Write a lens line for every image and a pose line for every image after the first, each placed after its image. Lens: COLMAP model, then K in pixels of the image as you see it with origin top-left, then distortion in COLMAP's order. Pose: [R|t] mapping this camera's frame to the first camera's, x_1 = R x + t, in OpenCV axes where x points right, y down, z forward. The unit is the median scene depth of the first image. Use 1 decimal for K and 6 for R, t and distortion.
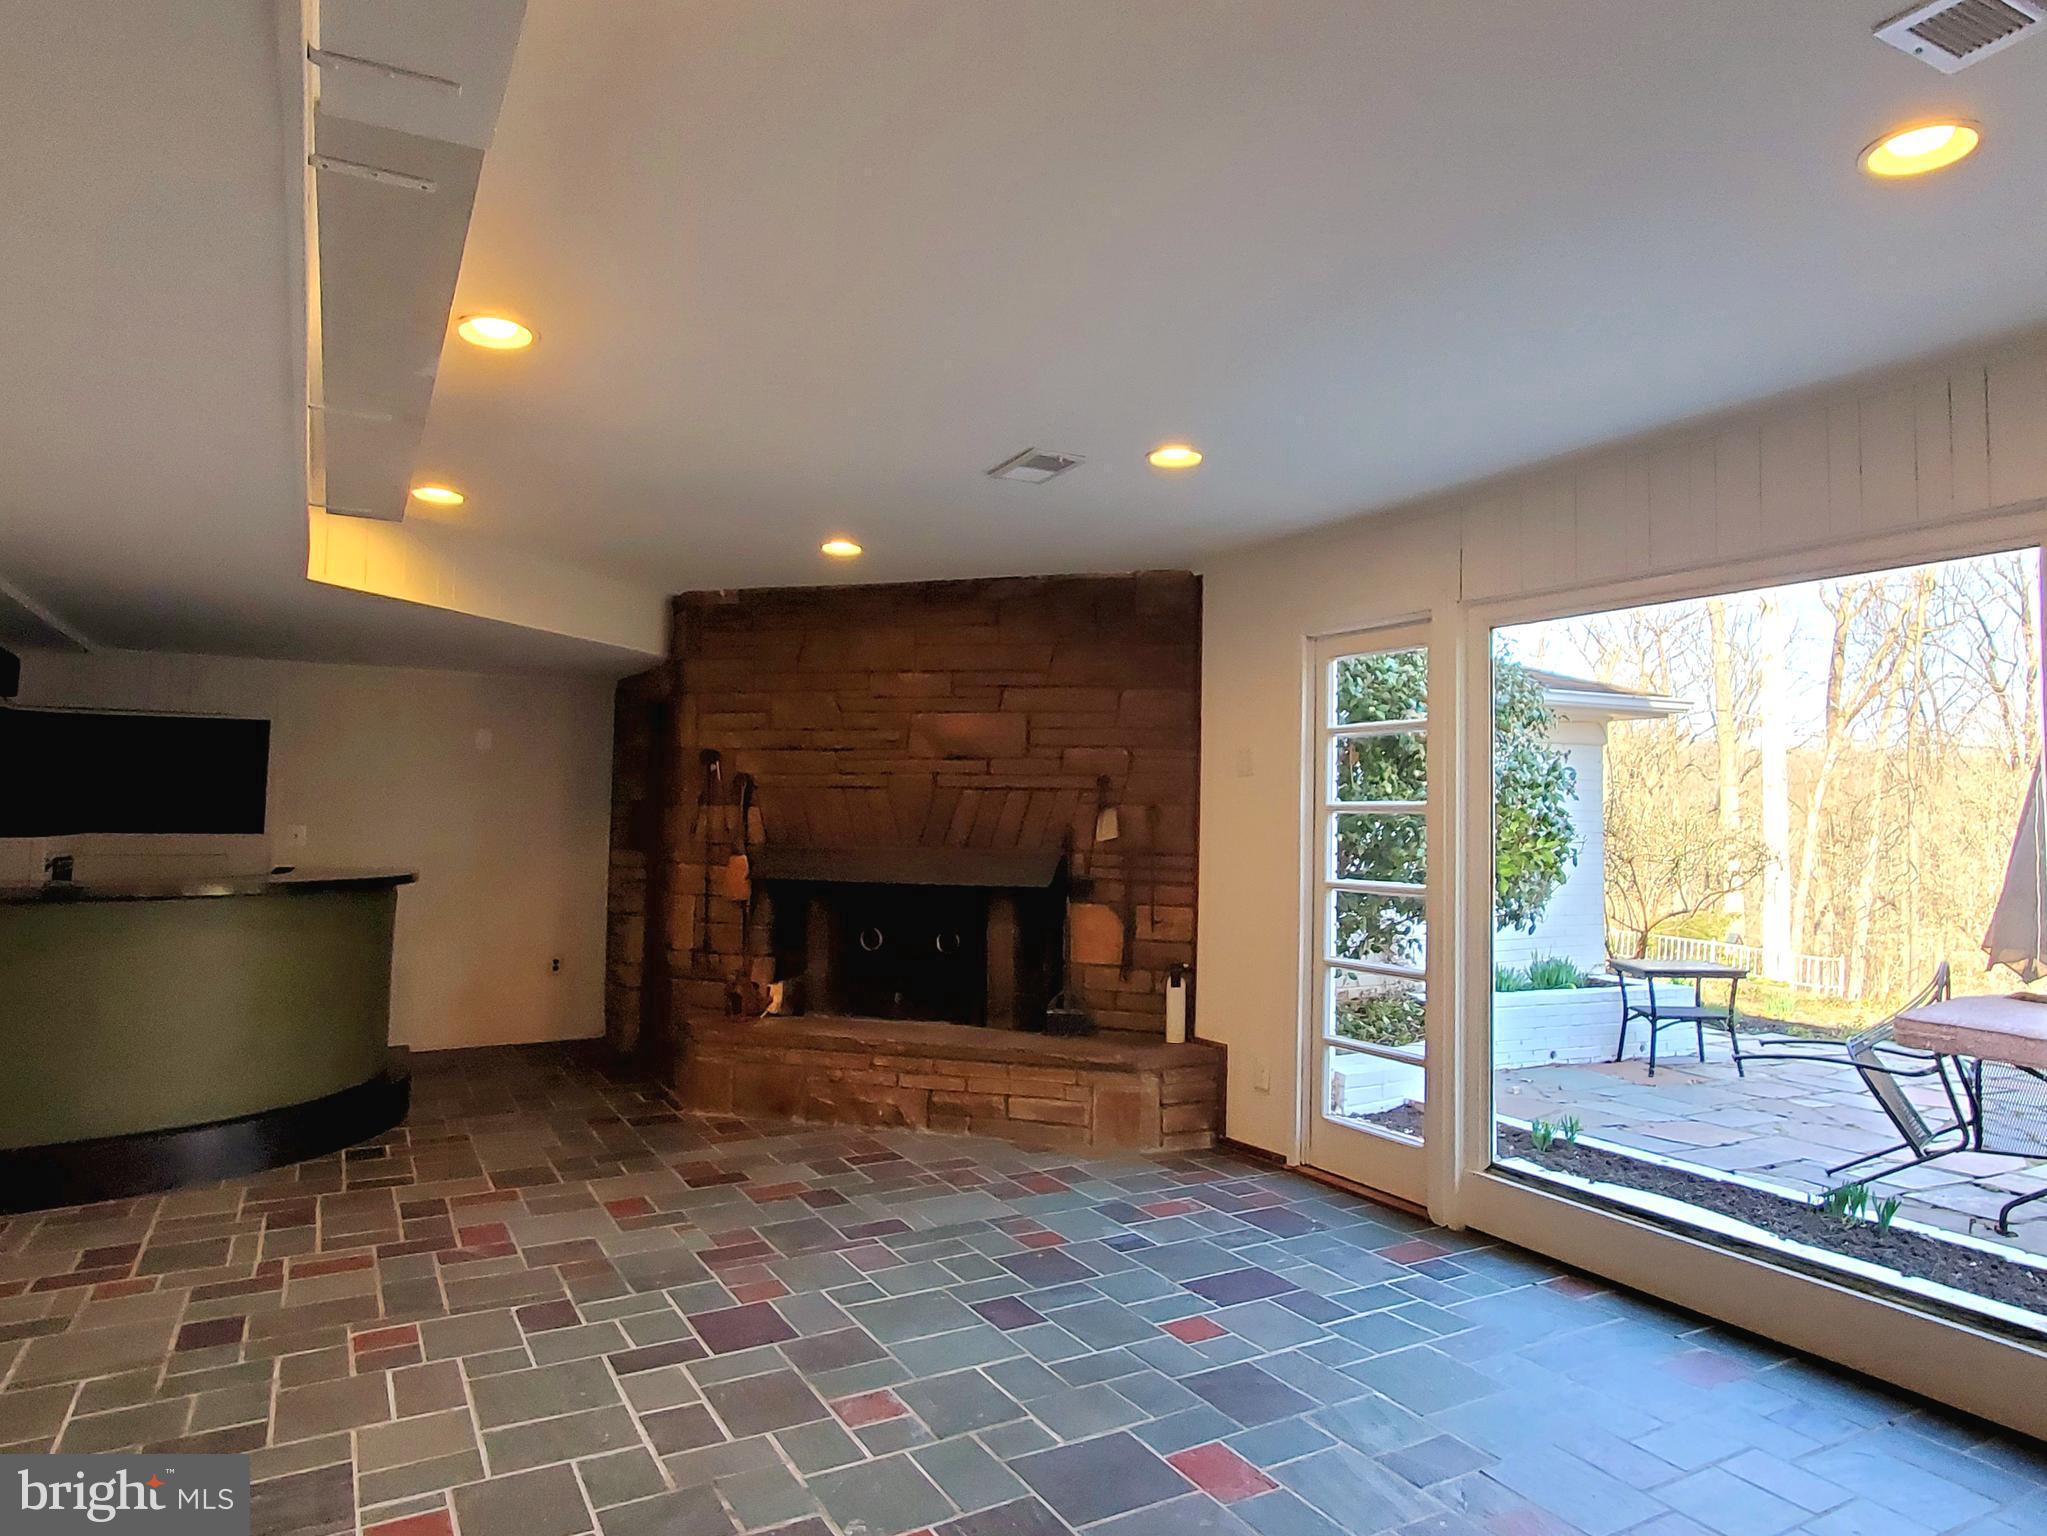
lens RADIAL K [[1286.2, 0, 1050.7], [0, 1286.2, 774.7], [0, 0, 1]] dist [0.004257, 0.002475]
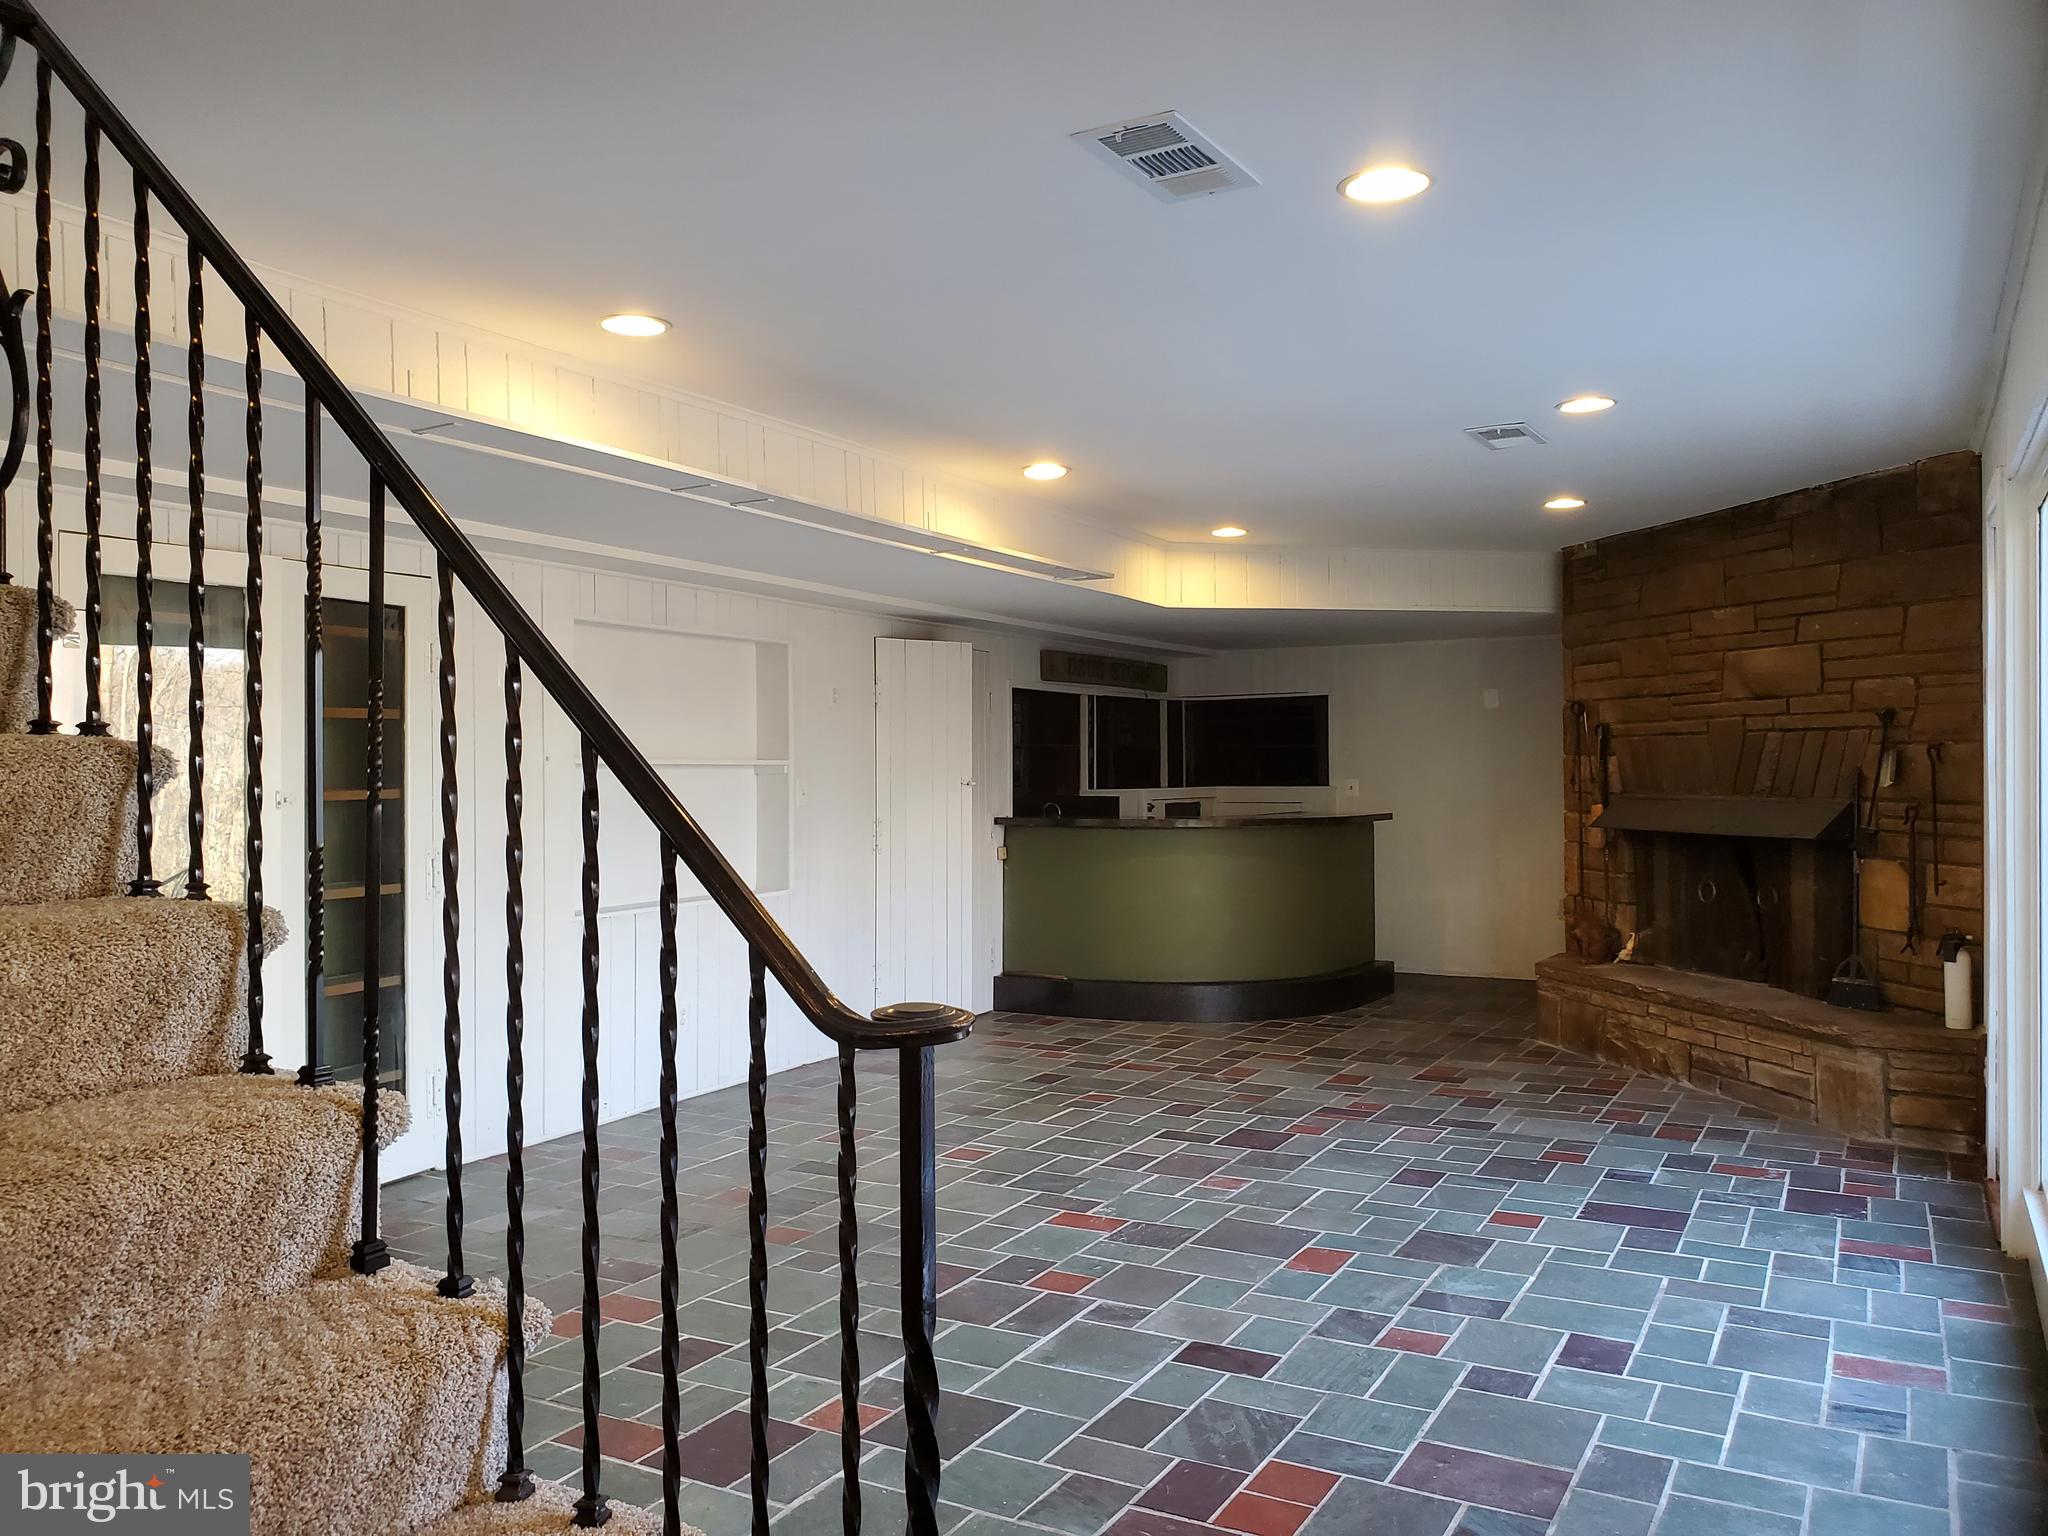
lens RADIAL K [[1537.3, 0, 1025.4], [0, 1537.3, 832.2], [0, 0, 1]] dist [0.003007, 0.000376]
pose [[0.509805, 0.018105, -0.860099, 0.627224], [0.043305, 0.997971, 0.046675, 0.009283], [0.859199, -0.061042, 0.507987, -0.013310]]
